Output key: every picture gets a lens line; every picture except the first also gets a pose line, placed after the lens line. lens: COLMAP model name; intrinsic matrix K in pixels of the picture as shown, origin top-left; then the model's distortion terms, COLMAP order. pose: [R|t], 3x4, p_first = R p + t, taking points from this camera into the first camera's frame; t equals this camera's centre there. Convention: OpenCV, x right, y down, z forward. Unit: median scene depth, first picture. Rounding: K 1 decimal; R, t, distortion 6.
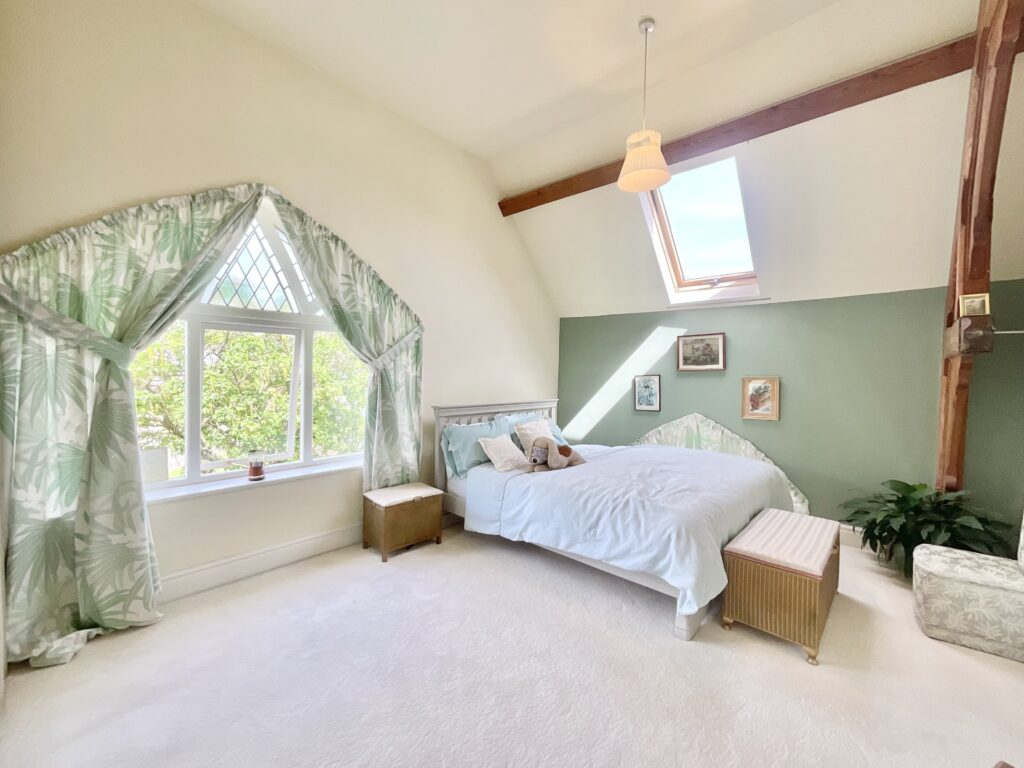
lens RADIAL K [[417.2, 0, 510.9], [0, 417.2, 383.5], [0, 0, 1]] dist [0.000371, -0.000250]
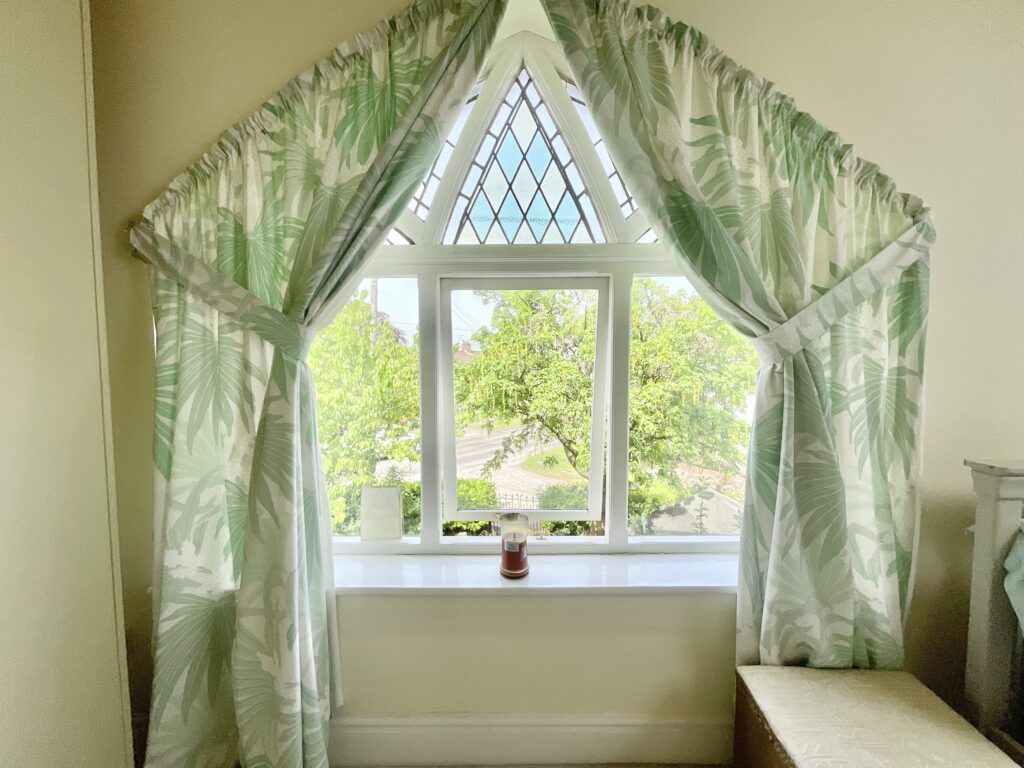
lens RADIAL K [[417.2, 0, 510.9], [0, 417.2, 383.5], [0, 0, 1]] dist [0.000371, -0.000250]
pose [[0.665943, 0.023721, -0.745625, -0.213461], [-0.006235, 0.999636, 0.026233, -0.014909], [0.745976, -0.012820, 0.665849, 0.595349]]
